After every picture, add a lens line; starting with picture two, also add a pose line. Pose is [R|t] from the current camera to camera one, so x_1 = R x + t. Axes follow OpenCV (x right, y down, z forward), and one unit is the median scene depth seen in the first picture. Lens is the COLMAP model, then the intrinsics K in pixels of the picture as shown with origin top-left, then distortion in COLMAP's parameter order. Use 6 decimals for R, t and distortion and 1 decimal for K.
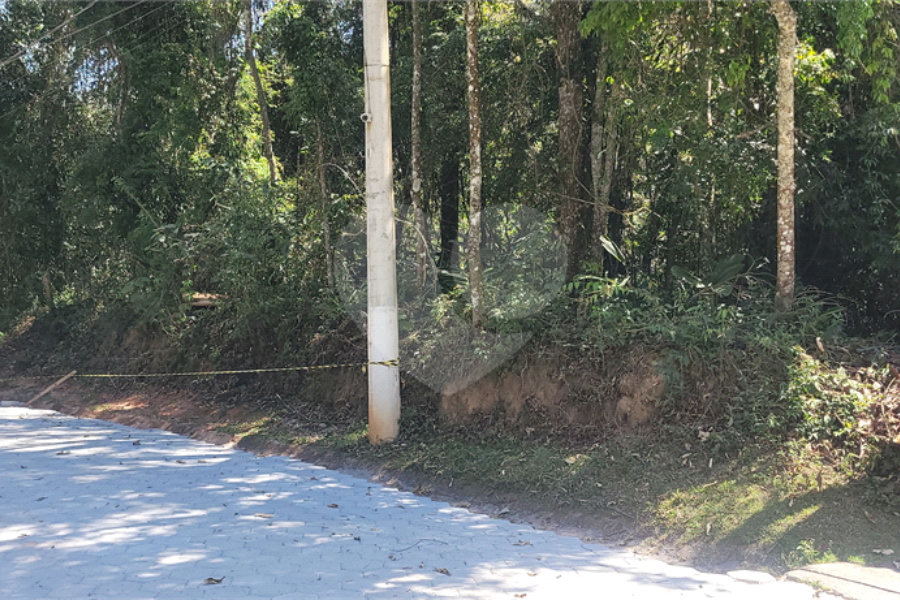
lens RADIAL K [[1054.6, 0, 468.9], [0, 1054.6, 287.6], [0, 0, 1]] dist [0.076899, -0.060759]
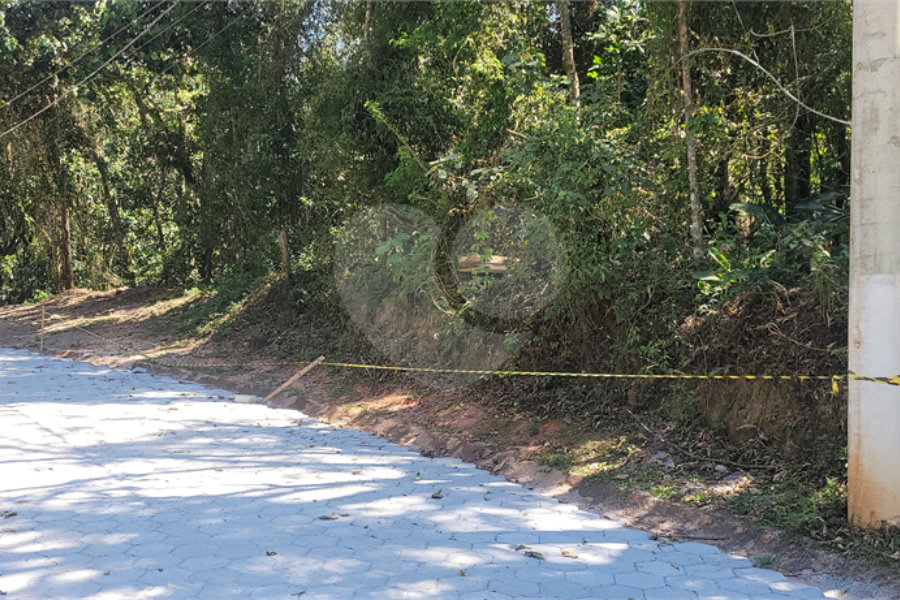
lens RADIAL K [[1054.6, 0, 468.9], [0, 1054.6, 287.6], [0, 0, 1]] dist [0.076899, -0.060759]
pose [[0.980986, -0.000704, -0.194079, -0.117411], [0.007377, 0.999406, 0.033665, 0.003064], [0.193940, -0.034456, 0.980408, 0.271853]]
